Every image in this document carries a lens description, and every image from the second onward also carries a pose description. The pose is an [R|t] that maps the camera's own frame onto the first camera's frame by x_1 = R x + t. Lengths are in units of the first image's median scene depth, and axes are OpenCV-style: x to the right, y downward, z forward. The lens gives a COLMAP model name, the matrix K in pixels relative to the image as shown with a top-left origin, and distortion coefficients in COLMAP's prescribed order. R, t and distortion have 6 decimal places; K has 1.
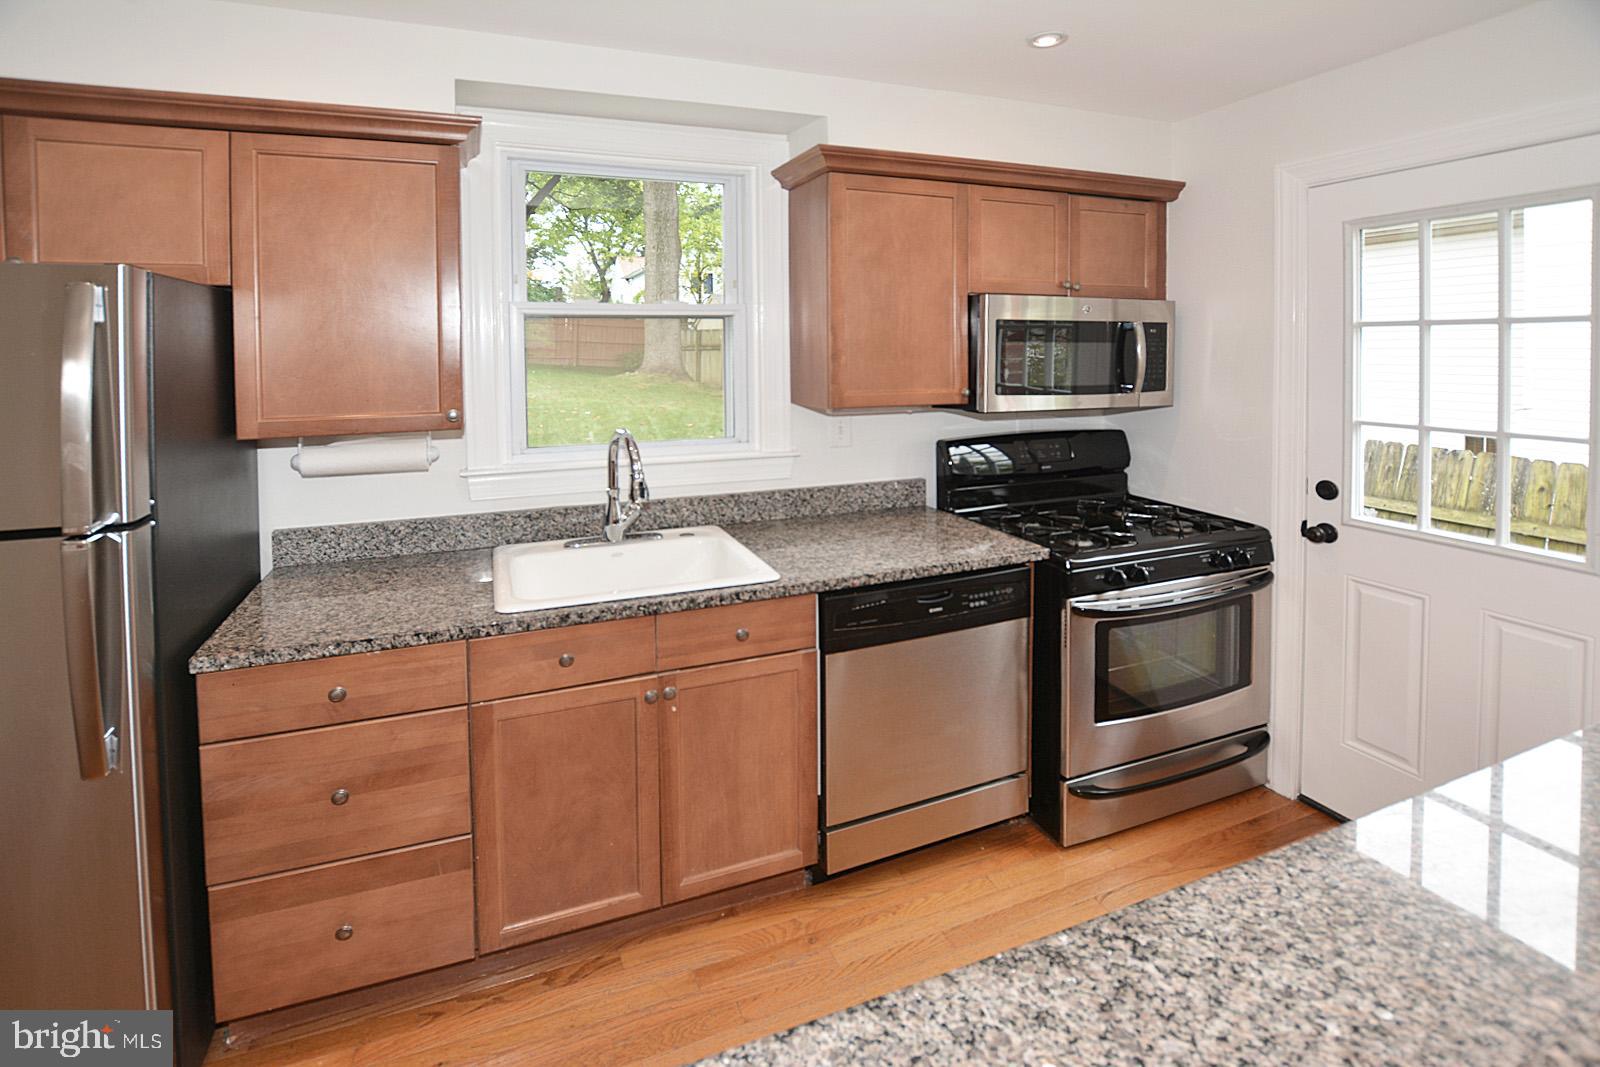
lens RADIAL K [[772.3, 0, 796.1], [0, 772.3, 379.7], [0, 0, 1]] dist [-0.029529, 0.002146]
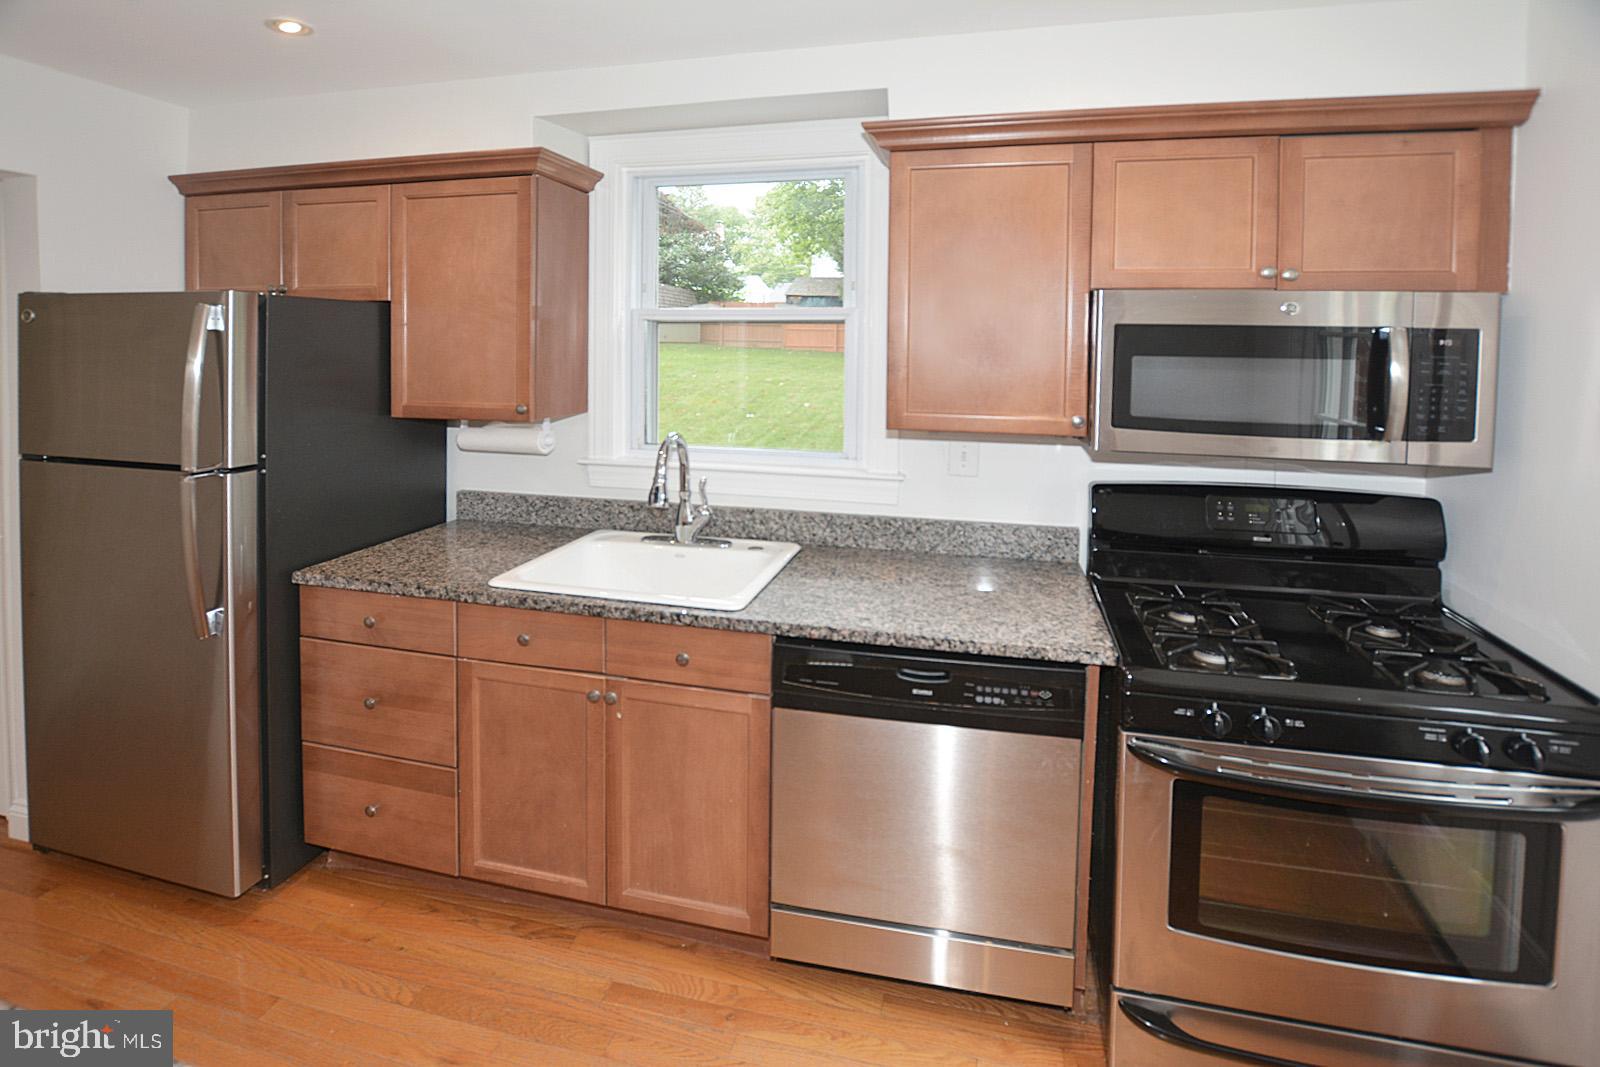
lens RADIAL K [[772.3, 0, 782.9], [0, 772.3, 380.2], [0, 0, 1]] dist [-0.029529, 0.002146]
pose [[0.811913, 0.040257, -0.582389, 0.476680], [-0.042046, 0.999061, 0.010443, -0.022145], [0.582262, 0.016008, 0.812843, 0.251118]]
